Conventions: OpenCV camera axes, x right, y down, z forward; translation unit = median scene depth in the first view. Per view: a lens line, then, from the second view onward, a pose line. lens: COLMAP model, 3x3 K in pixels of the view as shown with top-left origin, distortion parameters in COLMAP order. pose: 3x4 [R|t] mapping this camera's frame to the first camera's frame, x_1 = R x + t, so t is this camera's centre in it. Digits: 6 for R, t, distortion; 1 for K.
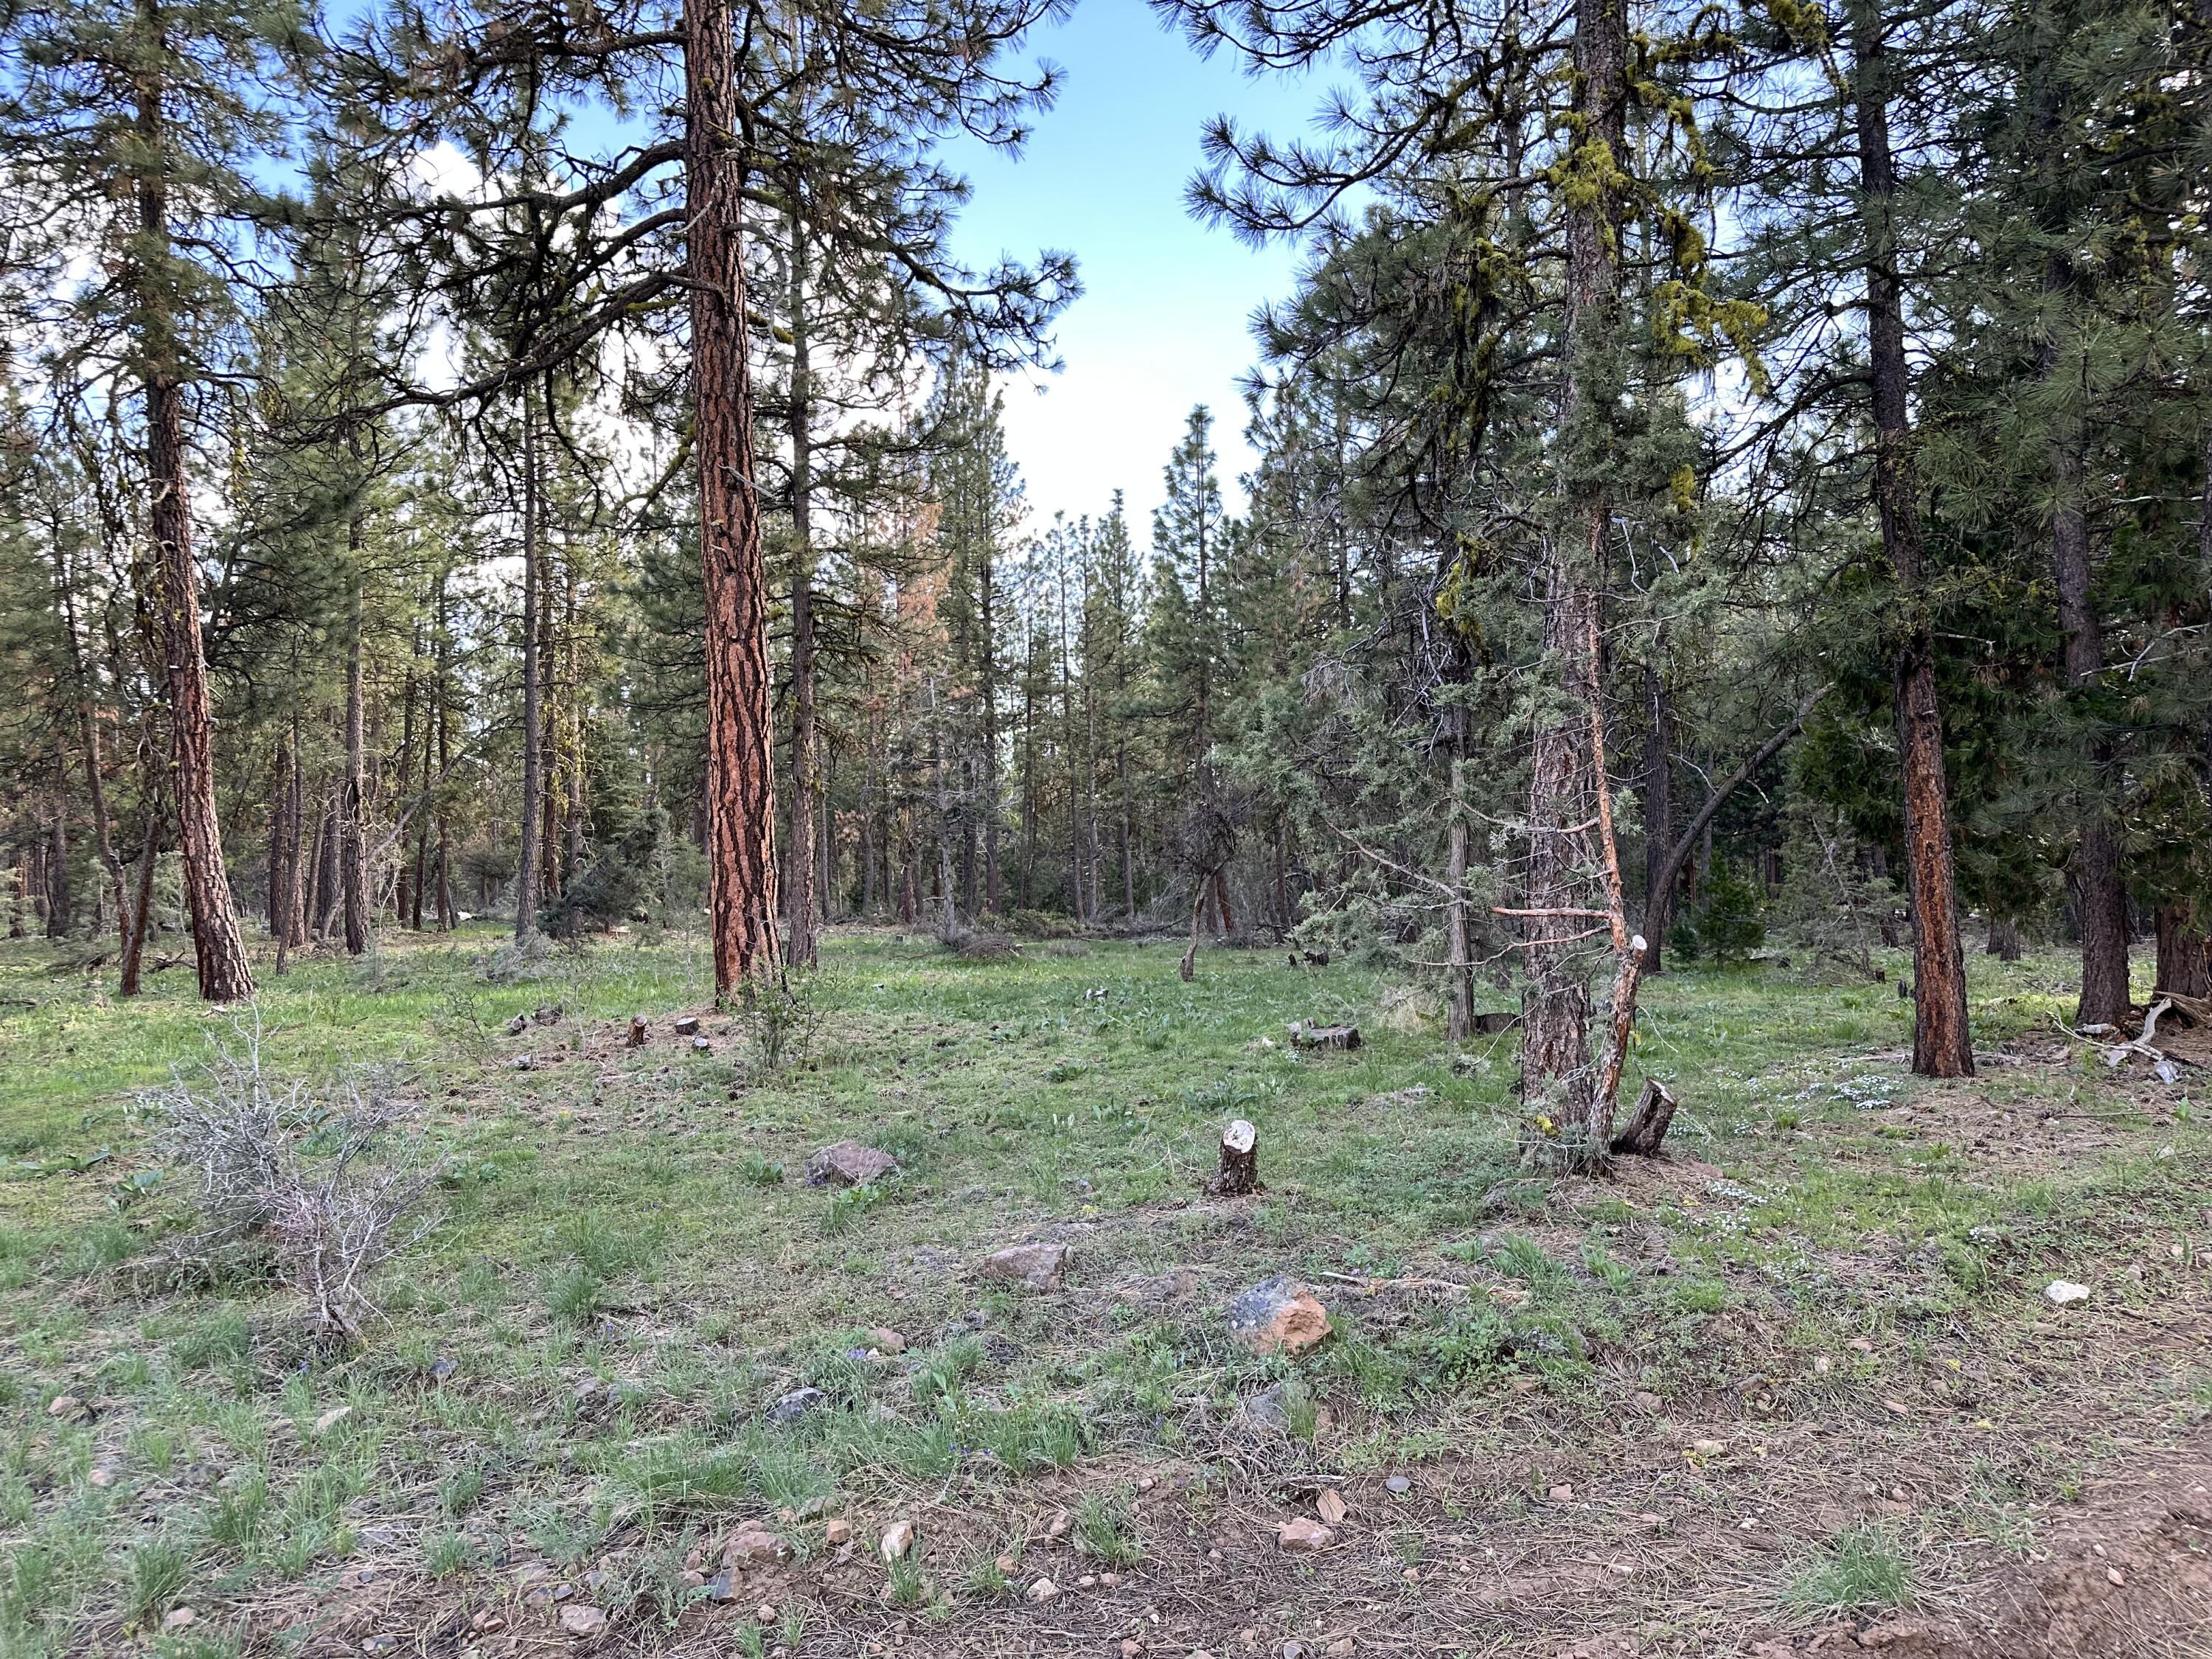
lens RADIAL K [[1533.7, 0, 1106.8], [0, 1533.7, 812.2], [0, 0, 1]] dist [0.011046, -0.017009]
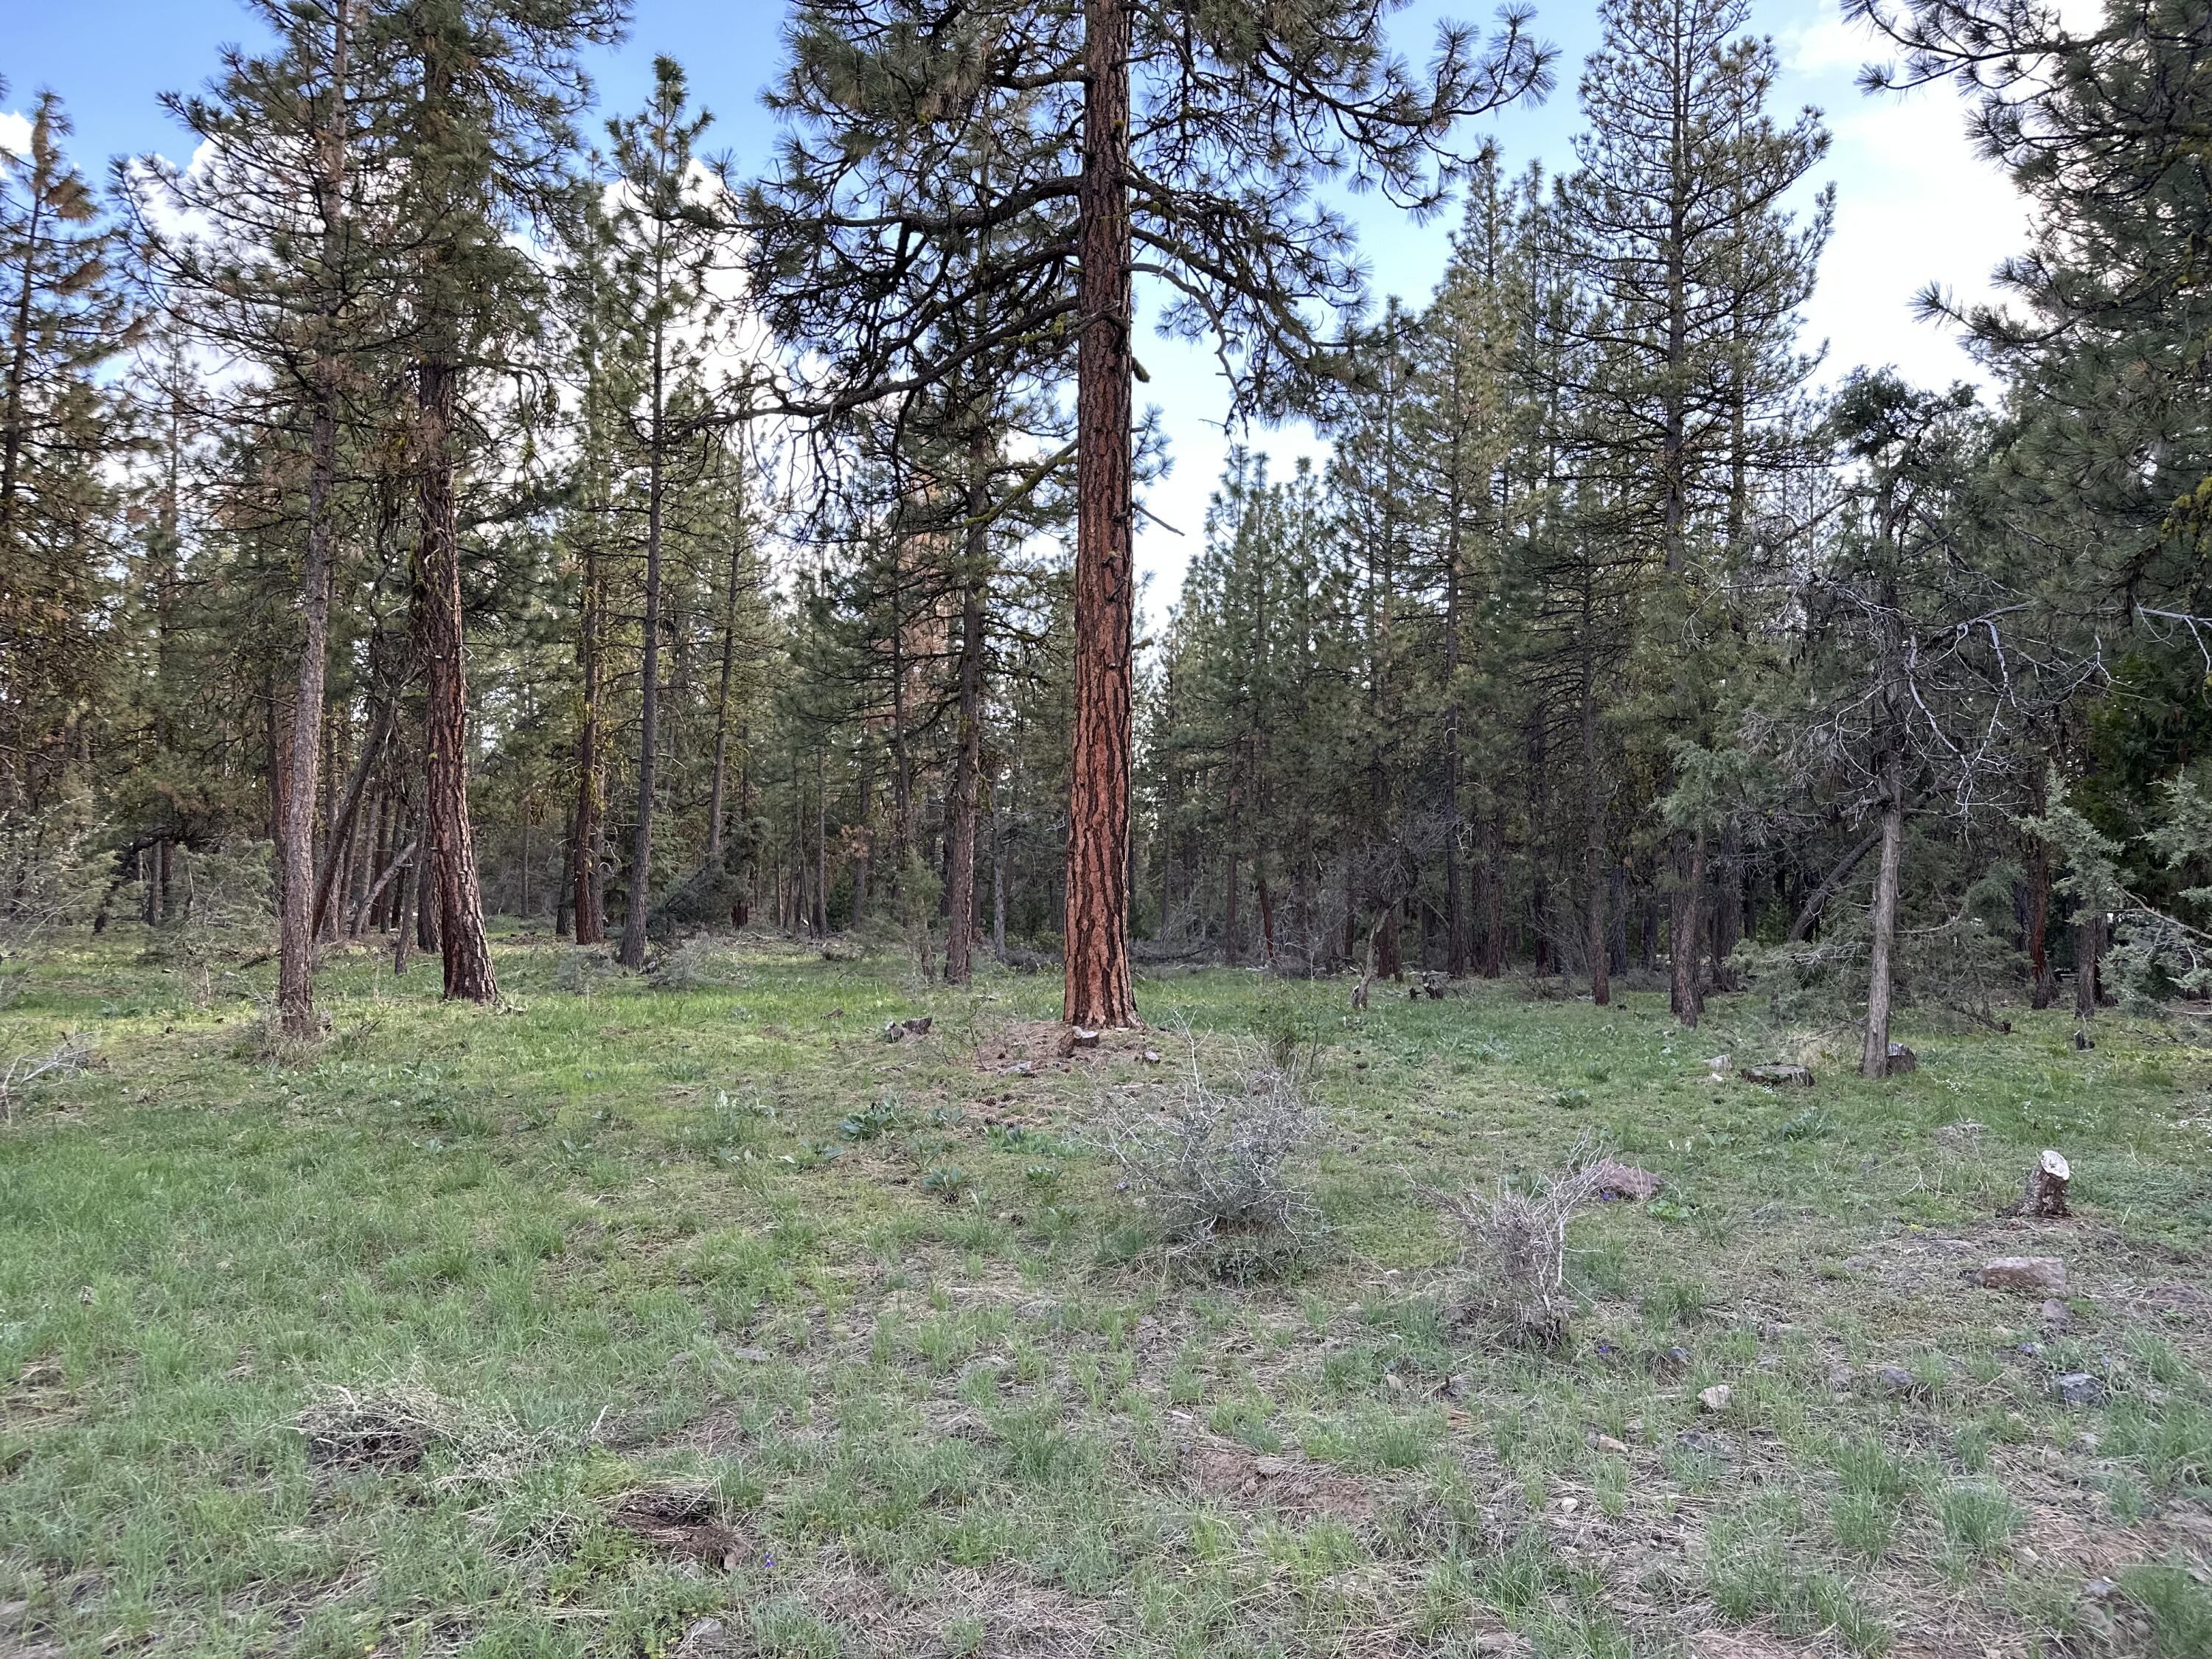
lens RADIAL K [[1533.7, 0, 1092.3], [0, 1533.7, 833.9], [0, 0, 1]] dist [0.011046, -0.017009]
pose [[0.994862, 0.041411, 0.092385, -0.650166], [-0.041735, 0.999127, 0.001581, -0.002407], [-0.092239, -0.005429, 0.995722, -0.047365]]
